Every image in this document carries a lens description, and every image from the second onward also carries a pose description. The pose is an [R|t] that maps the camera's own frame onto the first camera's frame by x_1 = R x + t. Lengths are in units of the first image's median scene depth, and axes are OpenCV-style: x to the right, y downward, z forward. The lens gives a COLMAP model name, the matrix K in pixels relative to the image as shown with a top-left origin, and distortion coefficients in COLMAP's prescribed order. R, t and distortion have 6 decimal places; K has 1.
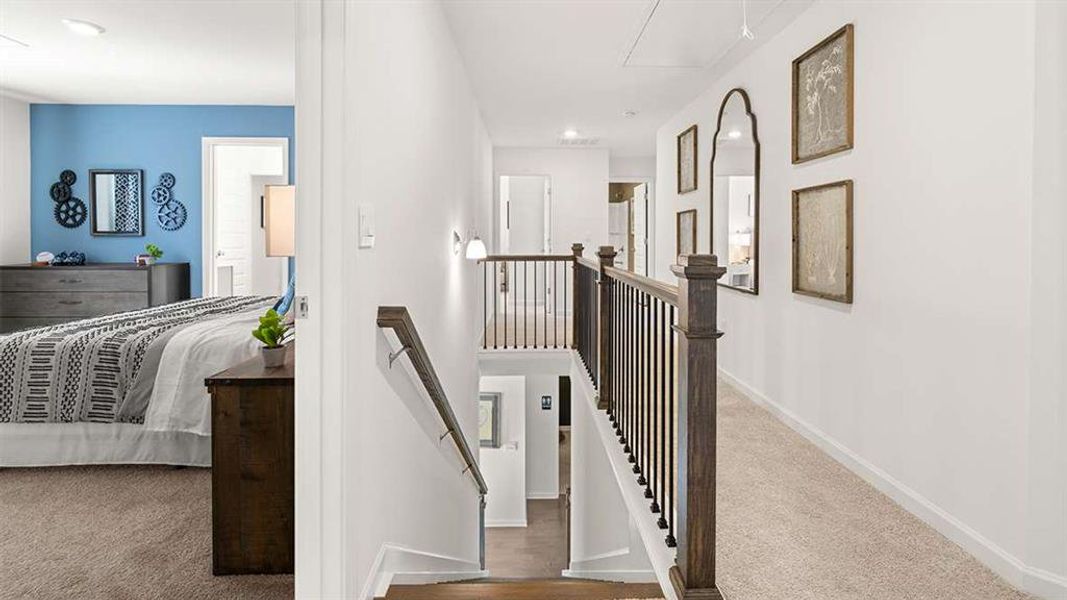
lens RADIAL K [[449.5, 0, 531.4], [0, 449.5, 247.4], [0, 0, 1]] dist [0.000434, -0.000087]
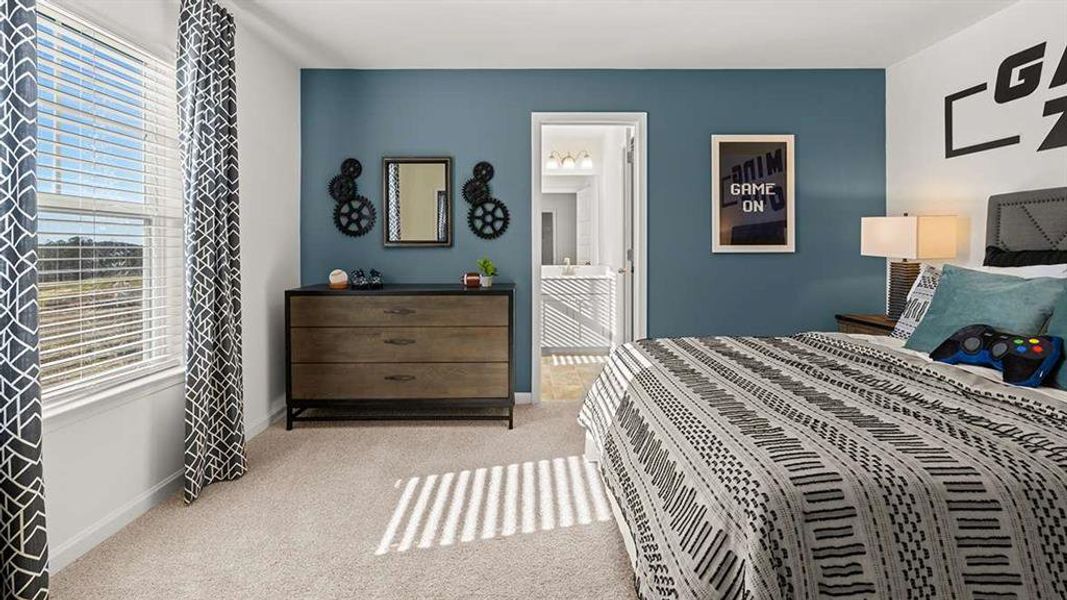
lens RADIAL K [[449.5, 0, 531.4], [0, 449.5, 247.4], [0, 0, 1]] dist [0.000434, -0.000087]
pose [[0.999940, -0.006717, -0.008682, -0.768055], [0.006545, 0.999783, -0.019755, -0.009818], [0.008813, 0.019697, 0.999767, 0.281211]]
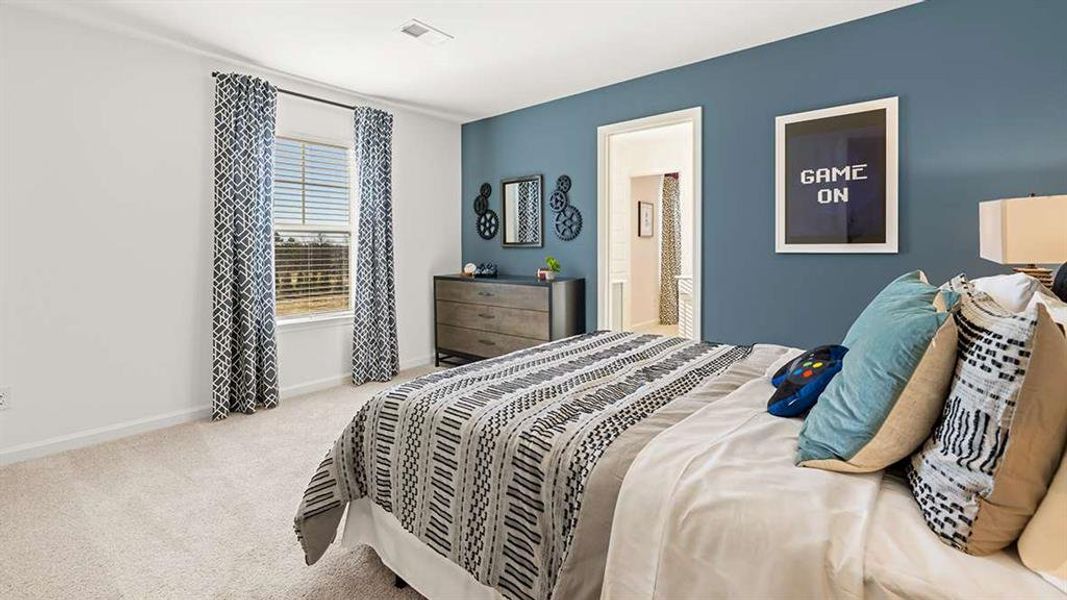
lens RADIAL K [[449.5, 0, 531.4], [0, 449.5, 247.4], [0, 0, 1]] dist [0.000434, -0.000087]
pose [[0.760447, -0.008674, -0.649343, -0.305530], [-0.003774, 0.999835, -0.017775, -0.008755], [0.649390, 0.015968, 0.760288, 0.308842]]
